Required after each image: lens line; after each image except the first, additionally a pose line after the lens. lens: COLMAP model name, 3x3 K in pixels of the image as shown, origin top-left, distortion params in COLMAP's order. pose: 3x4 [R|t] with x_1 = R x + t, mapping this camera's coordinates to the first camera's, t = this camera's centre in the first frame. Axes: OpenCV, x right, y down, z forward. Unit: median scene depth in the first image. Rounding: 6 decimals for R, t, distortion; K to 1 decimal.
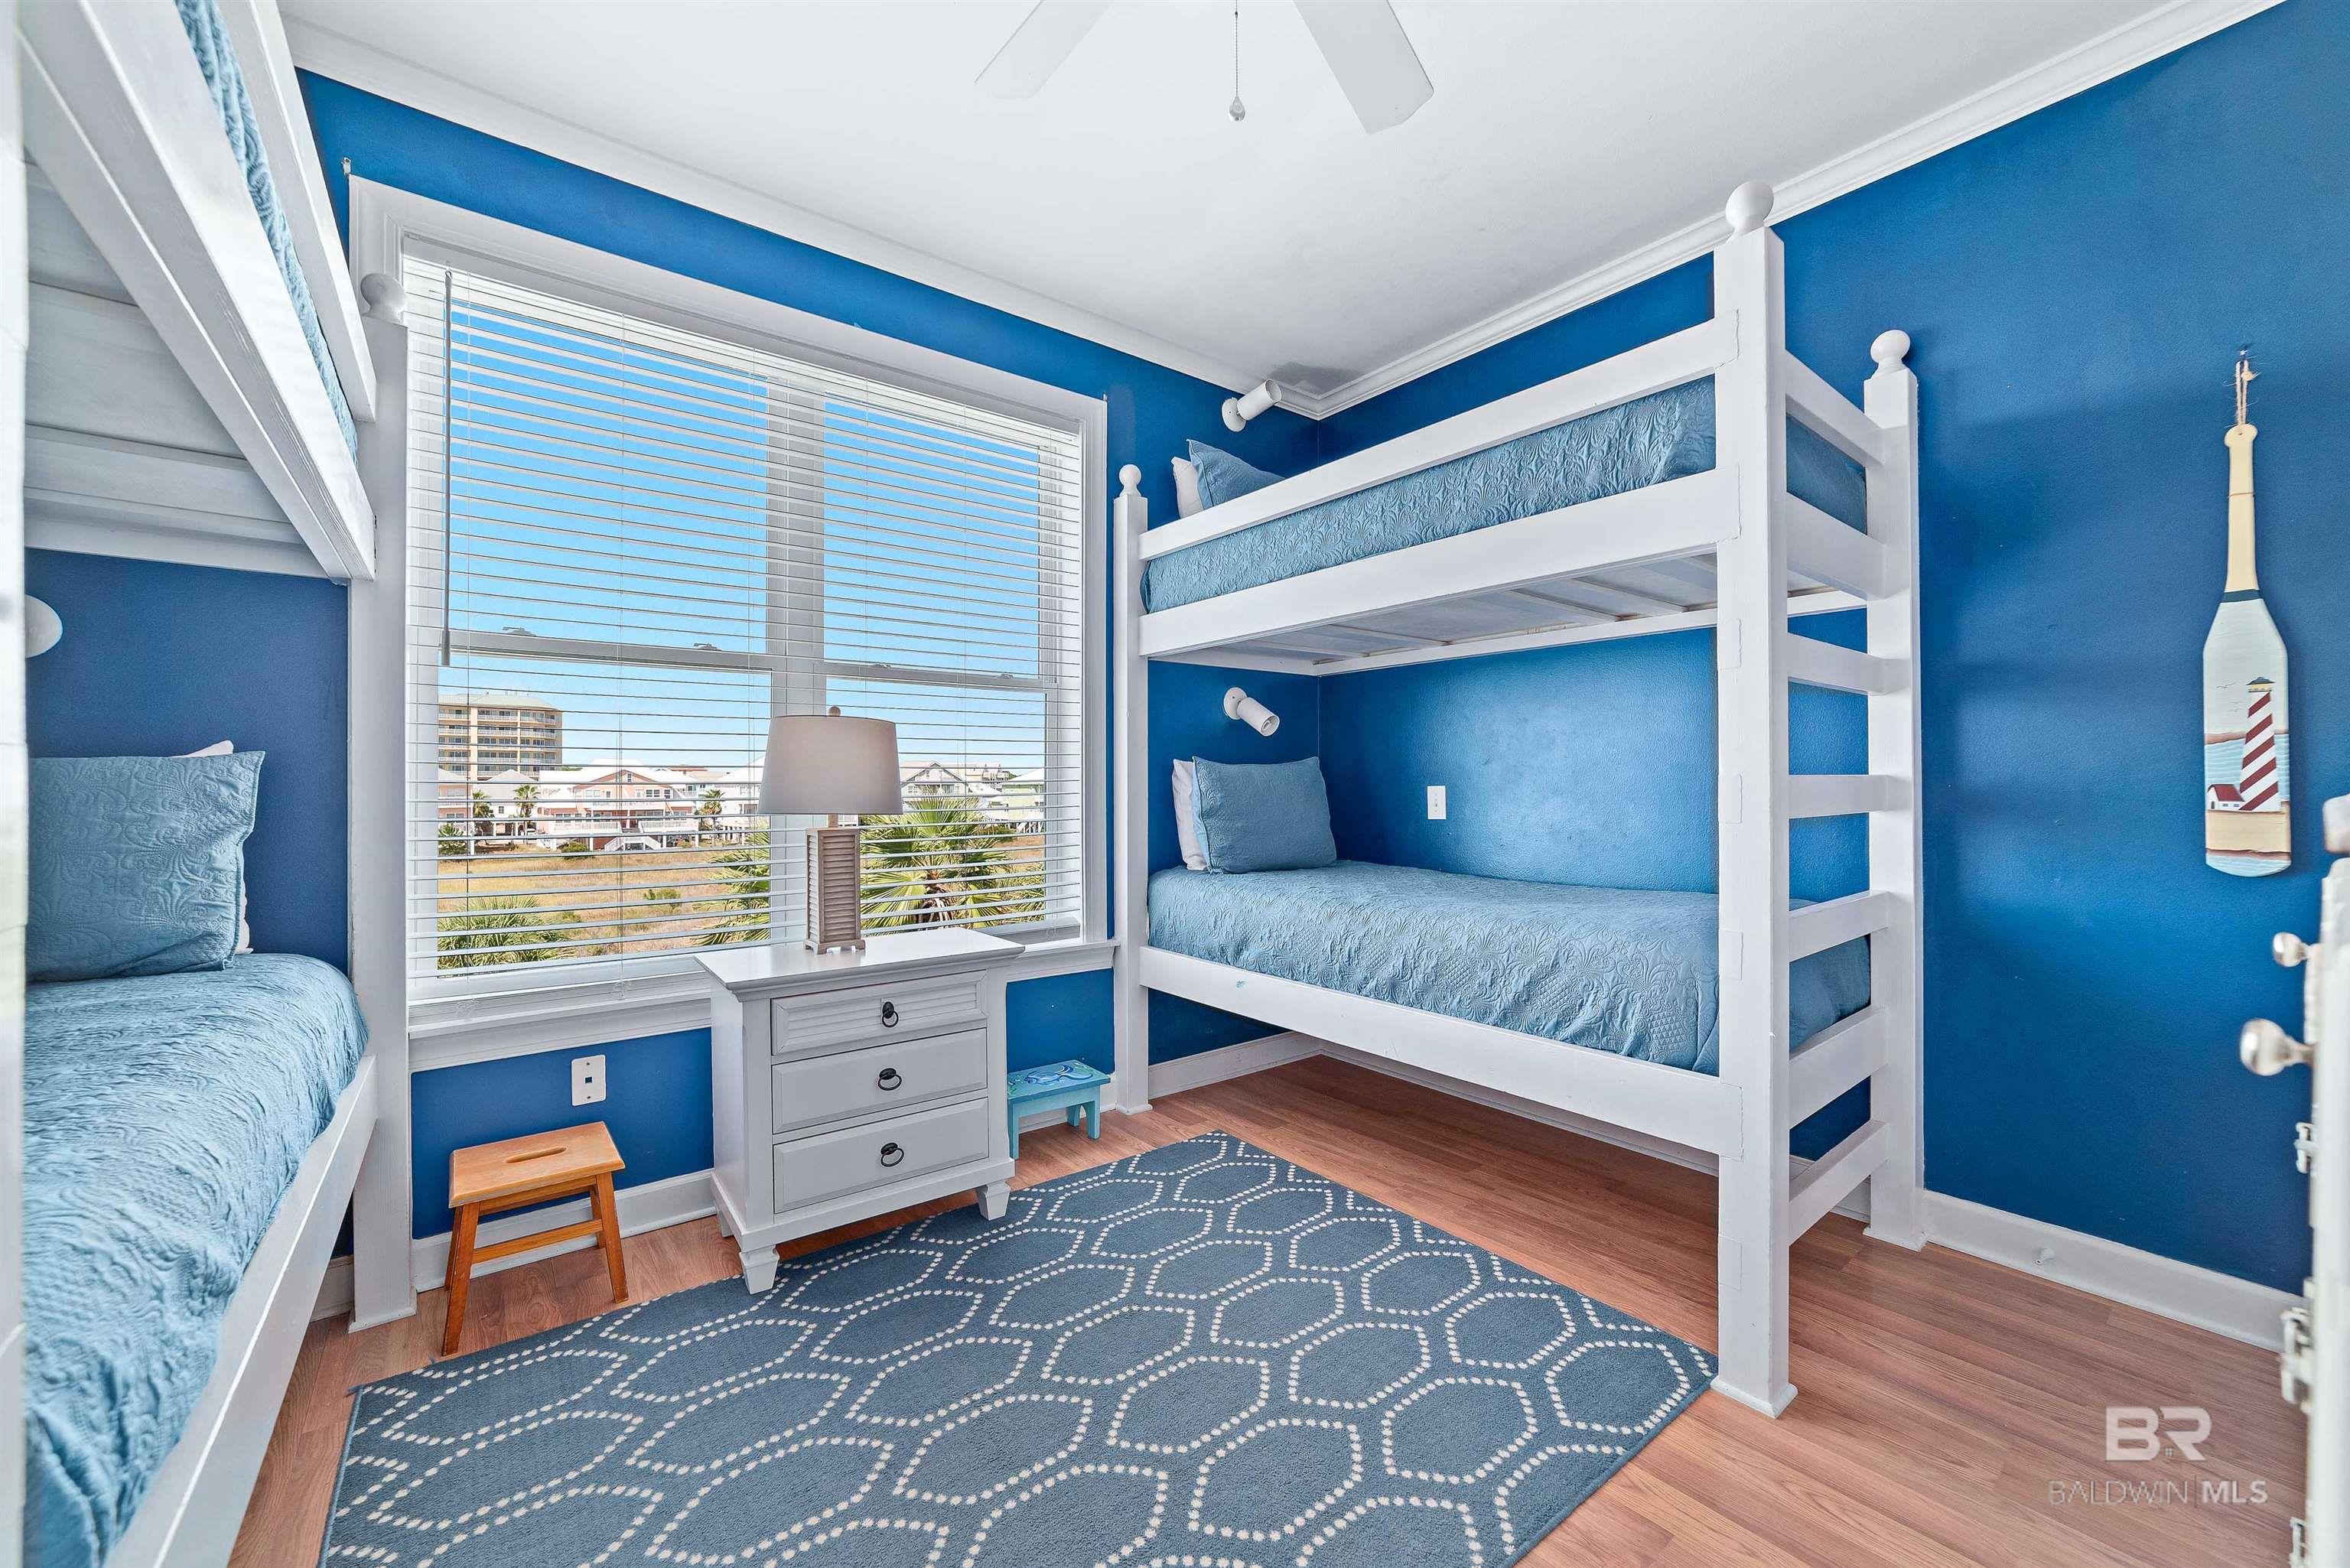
lens RADIAL K [[904.4, 0, 1180.2], [0, 904.4, 783.6], [0, 0, 1]] dist [-0.018404, 0.003298]
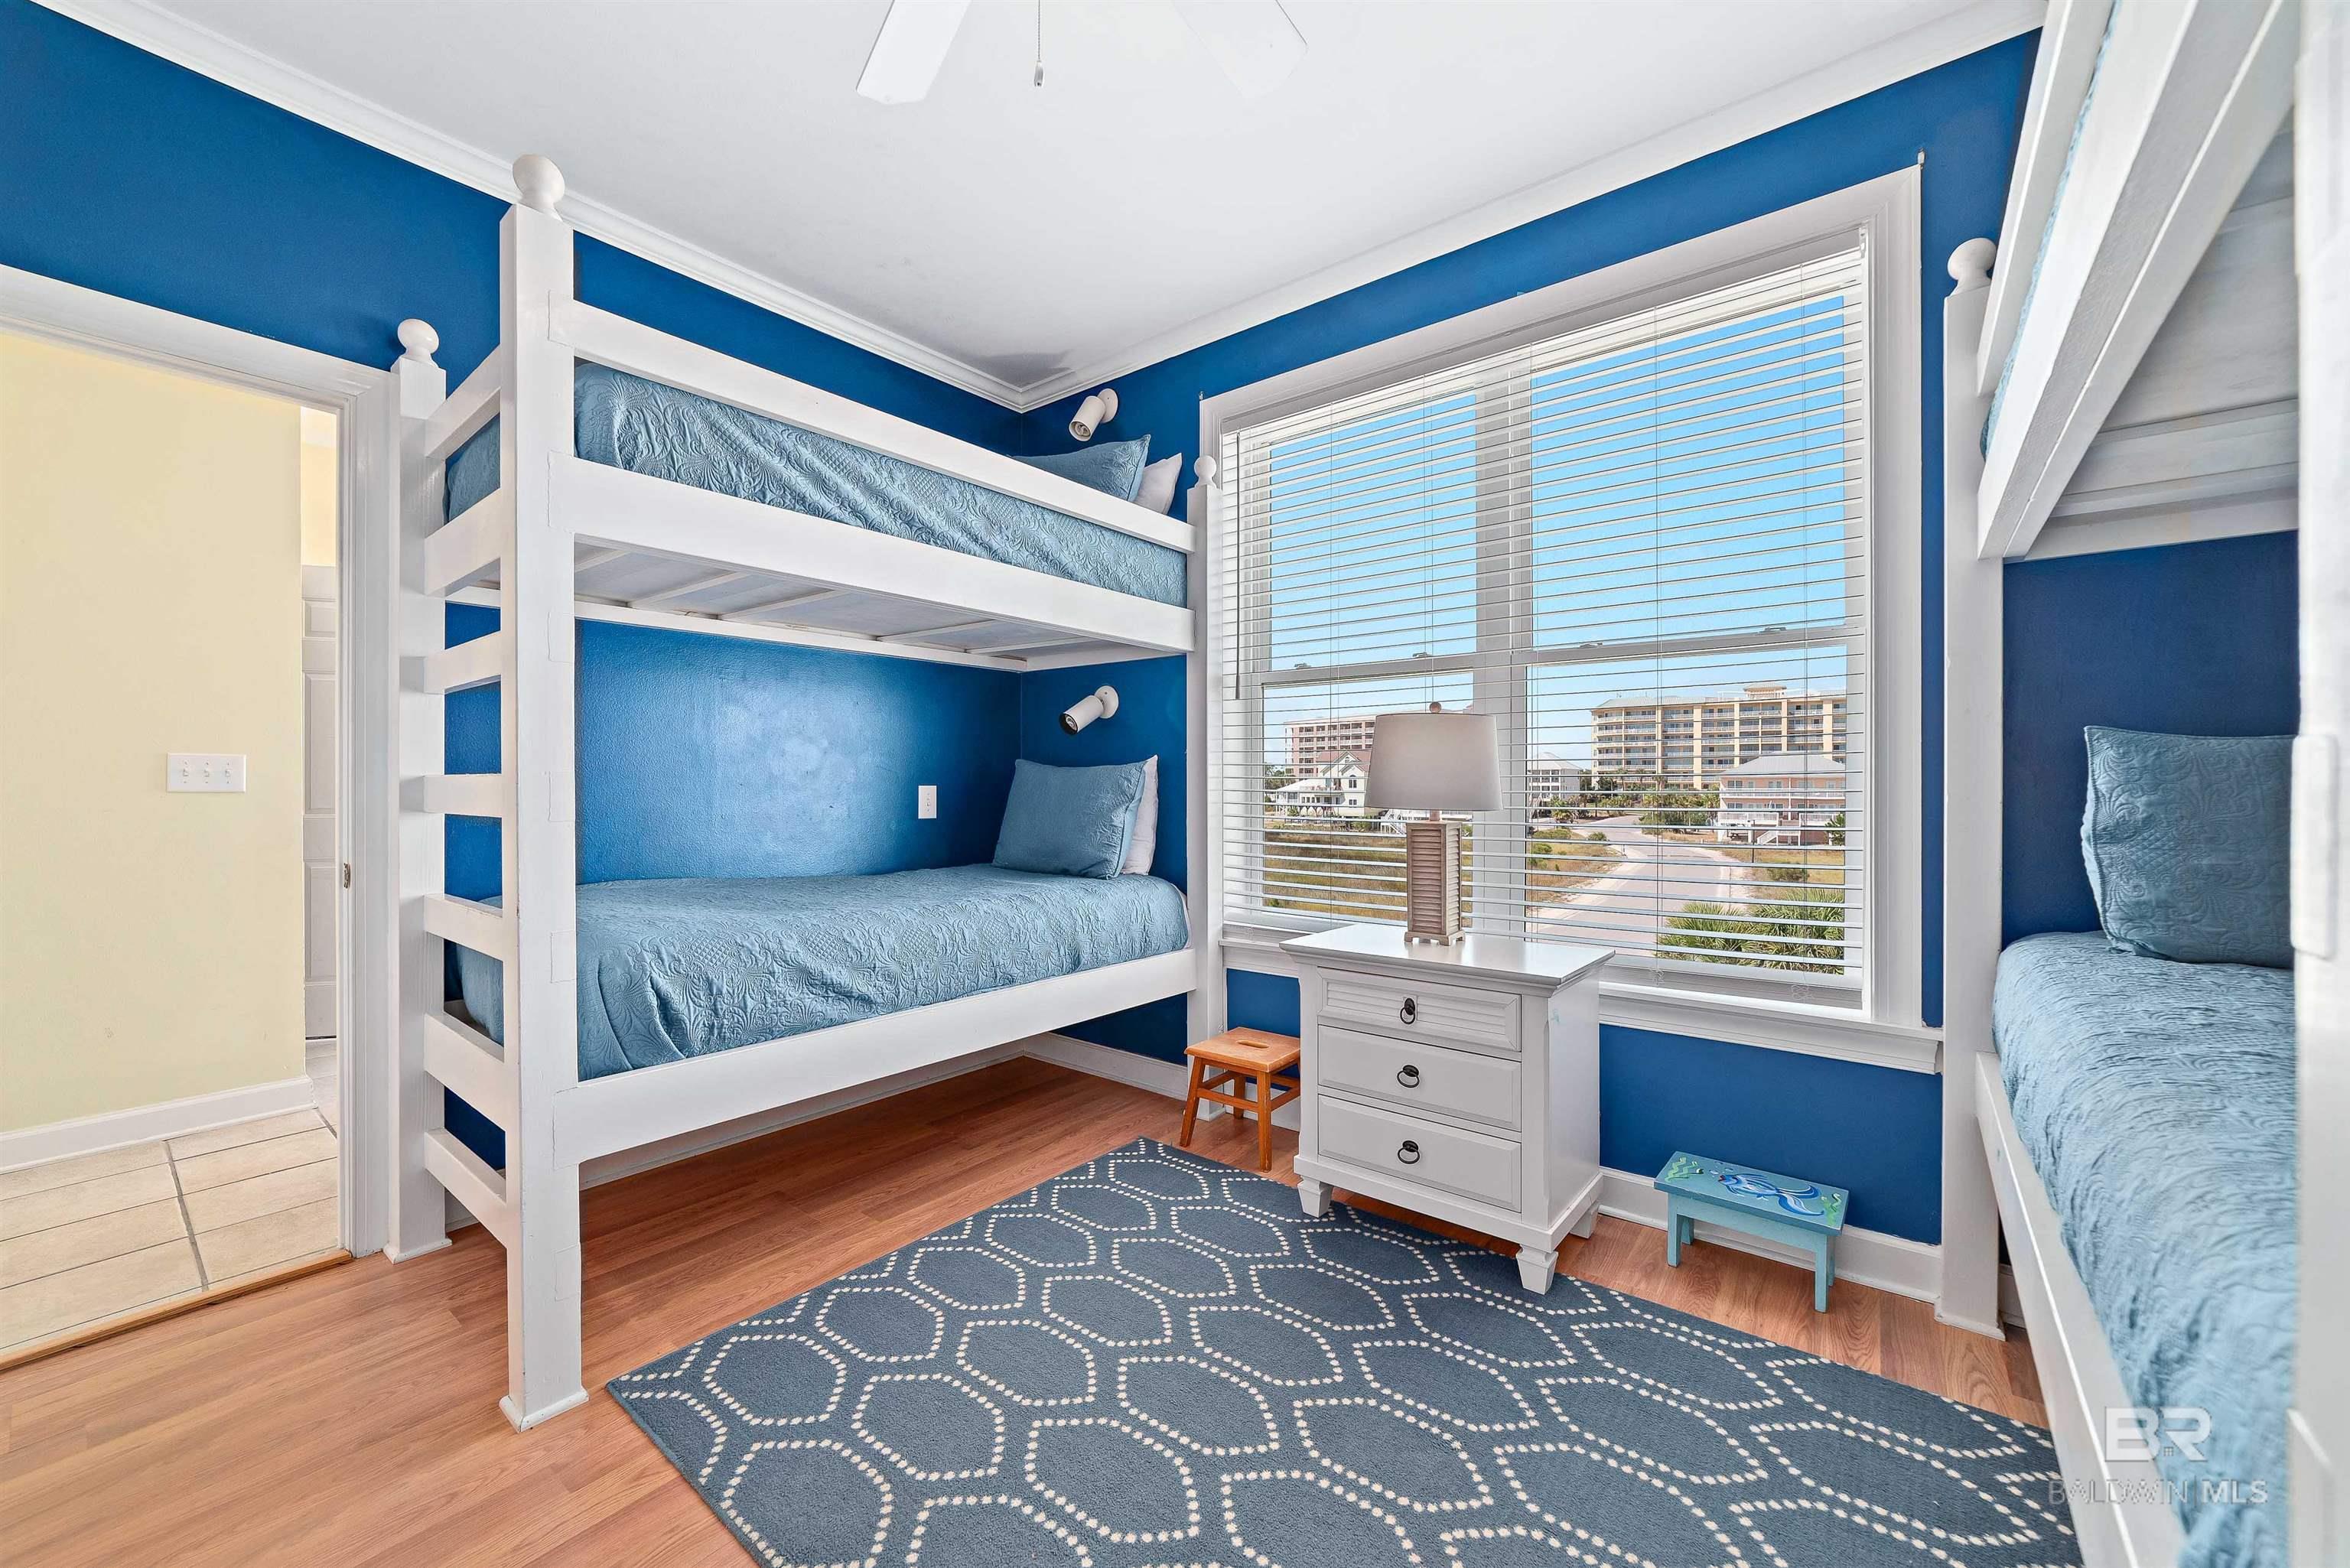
lens RADIAL K [[904.4, 0, 1171.8], [0, 904.4, 784.2], [0, 0, 1]] dist [-0.018404, 0.003298]
pose [[0.226689, 0.004806, -0.973955, 0.580660], [0.005445, 0.999966, 0.006202, -0.001243], [0.973952, -0.006709, 0.226655, 0.518658]]
